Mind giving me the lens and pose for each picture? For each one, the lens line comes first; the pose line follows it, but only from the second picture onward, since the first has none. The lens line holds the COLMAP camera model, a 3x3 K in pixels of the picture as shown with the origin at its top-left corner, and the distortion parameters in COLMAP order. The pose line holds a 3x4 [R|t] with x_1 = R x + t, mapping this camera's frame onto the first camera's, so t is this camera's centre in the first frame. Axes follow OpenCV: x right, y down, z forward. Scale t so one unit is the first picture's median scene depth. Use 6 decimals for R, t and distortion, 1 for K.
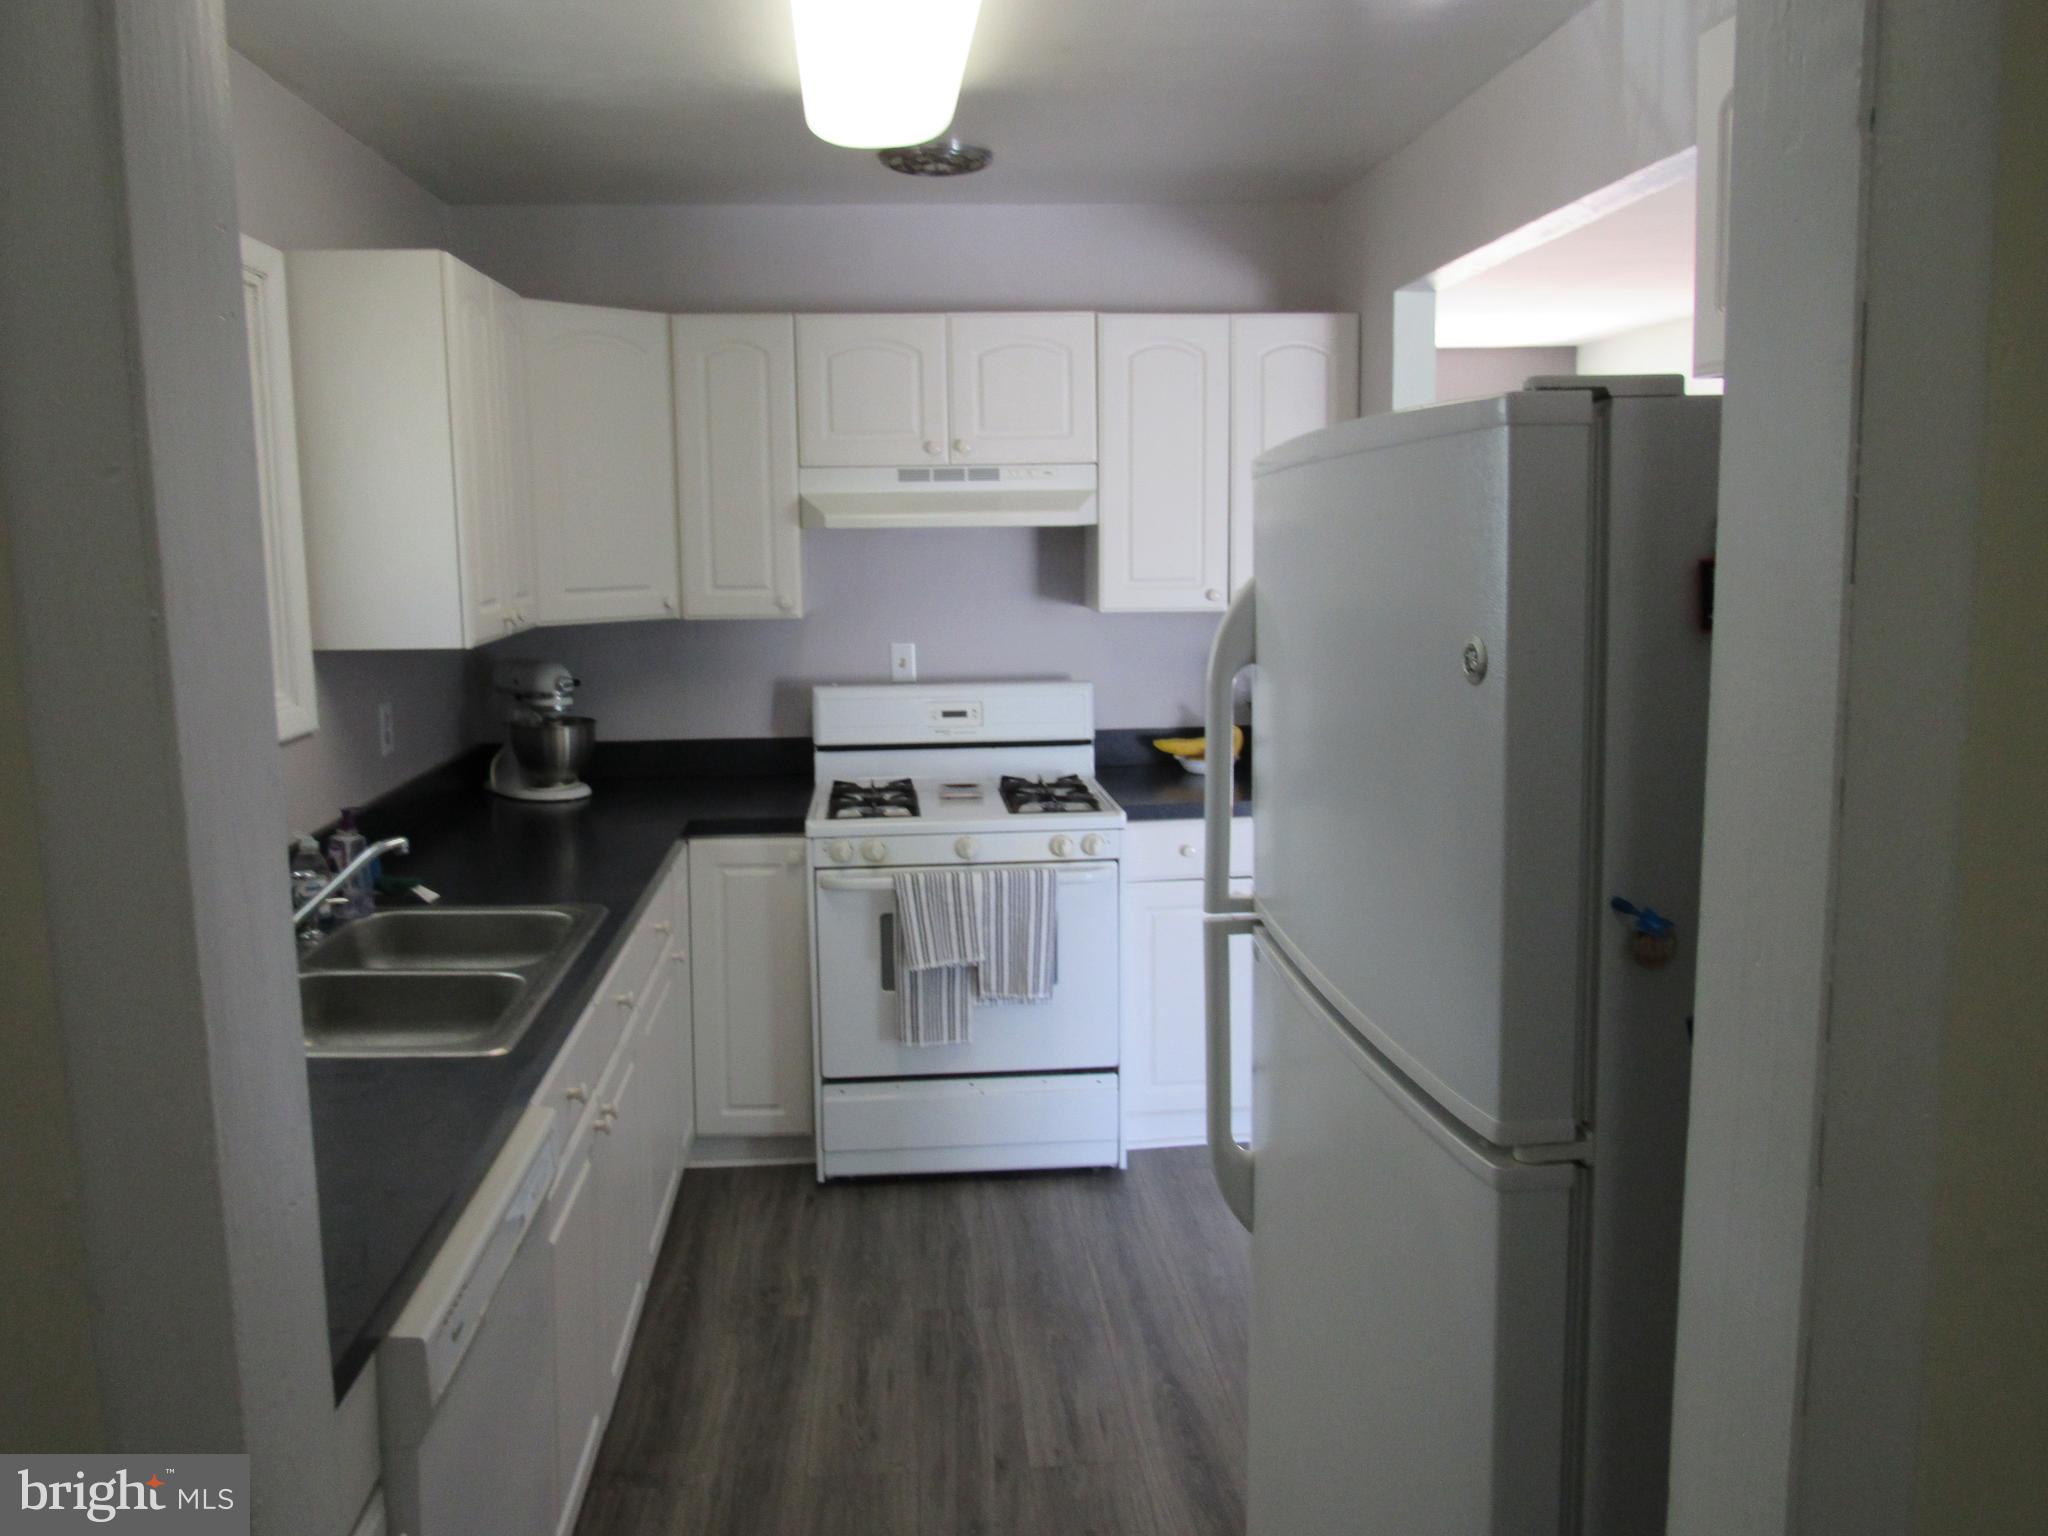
lens RADIAL K [[1674.2, 0, 1024.0], [0, 1674.2, 768.0], [0, 0, 1]] dist [-0.038851, -0.003013]
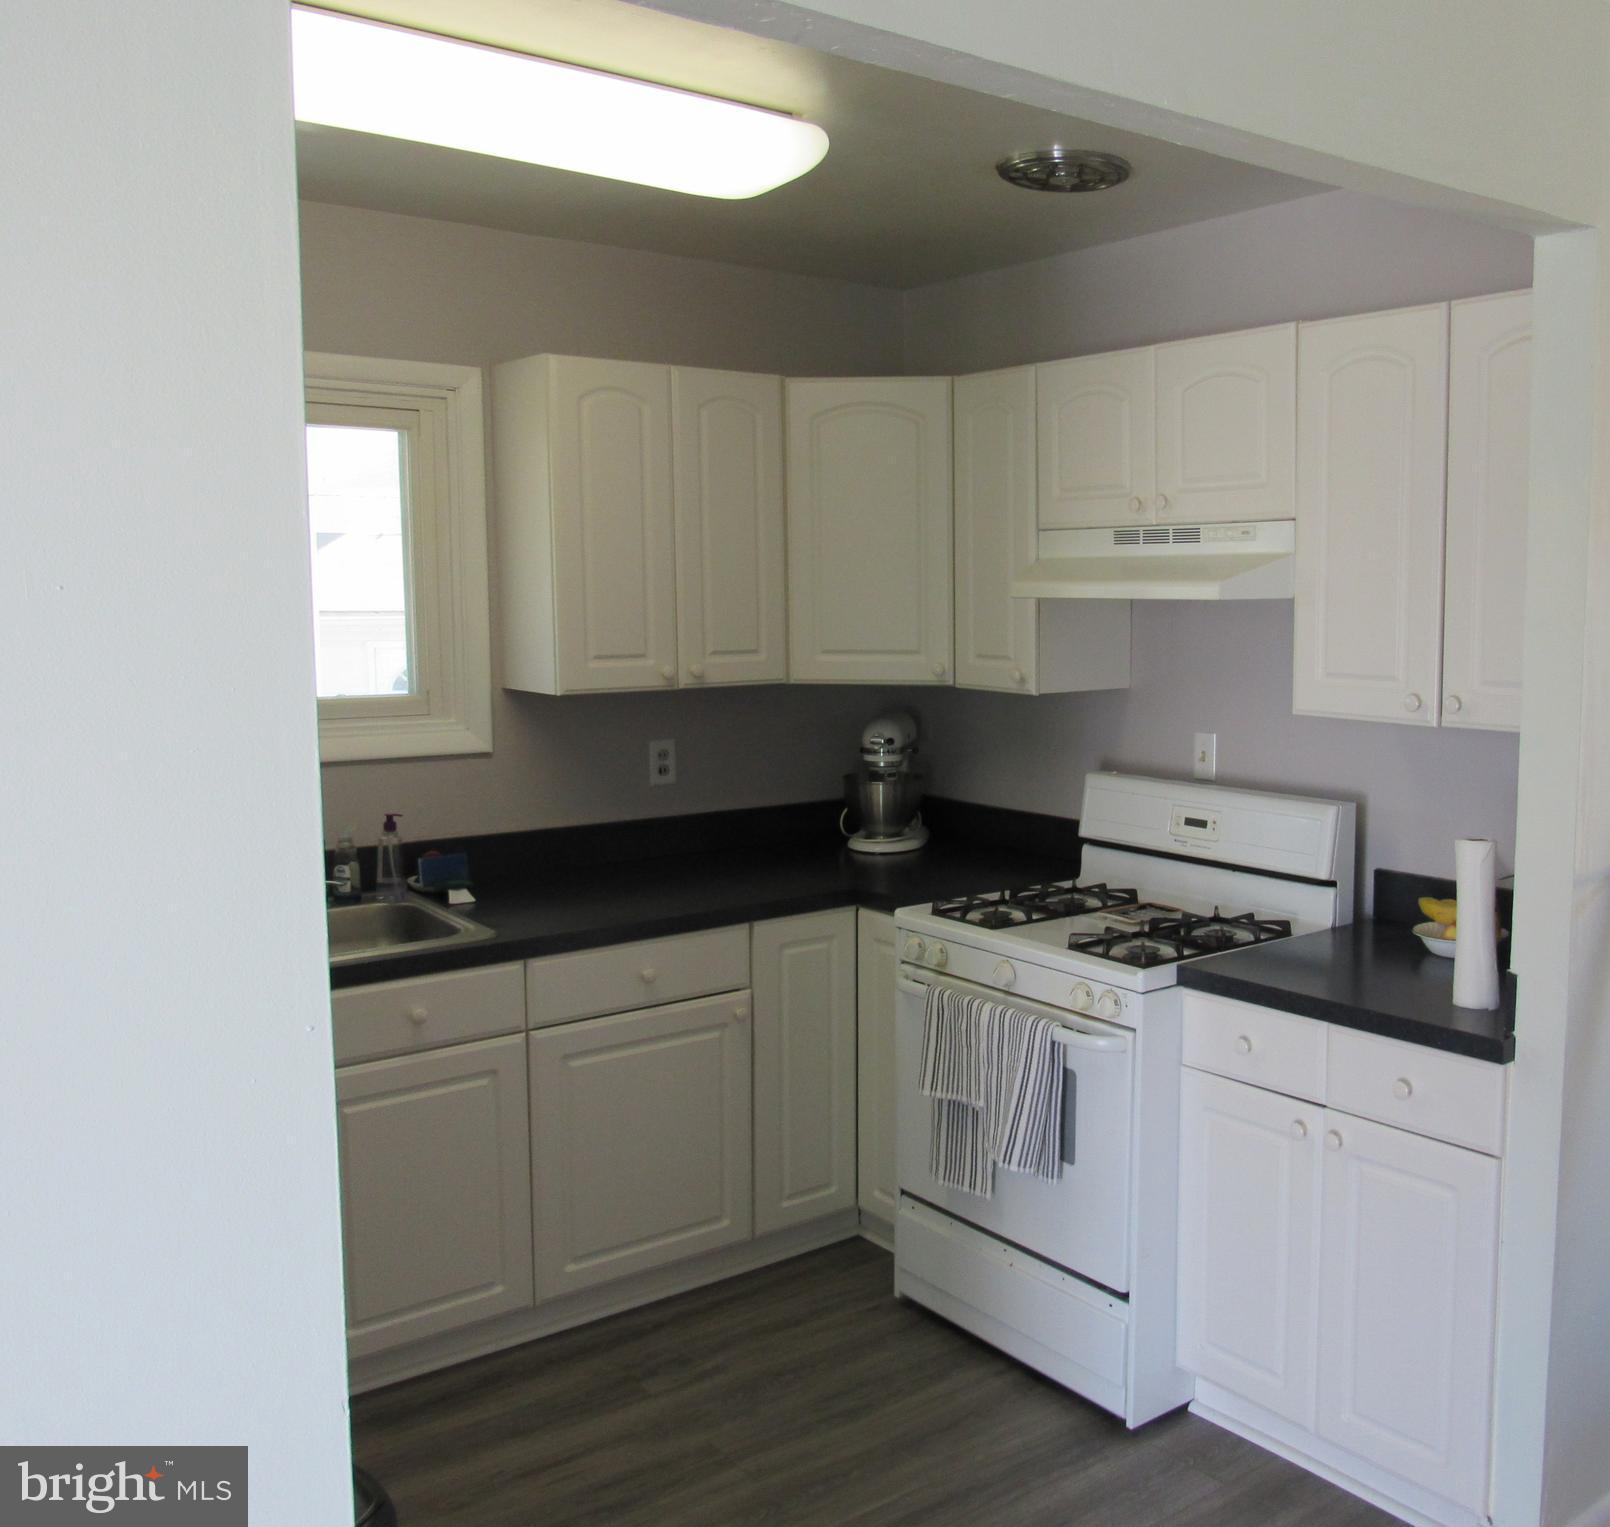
lens RADIAL K [[1597.1, 0, 805.0], [0, 1597.1, 763.5], [0, 0, 1]] dist [0.000697, 0.002447]
pose [[0.541414, 0.105148, -0.834155, 0.538068], [-0.127259, 0.990966, 0.042316, -0.074217], [0.831069, 0.083243, 0.549904, 0.424702]]
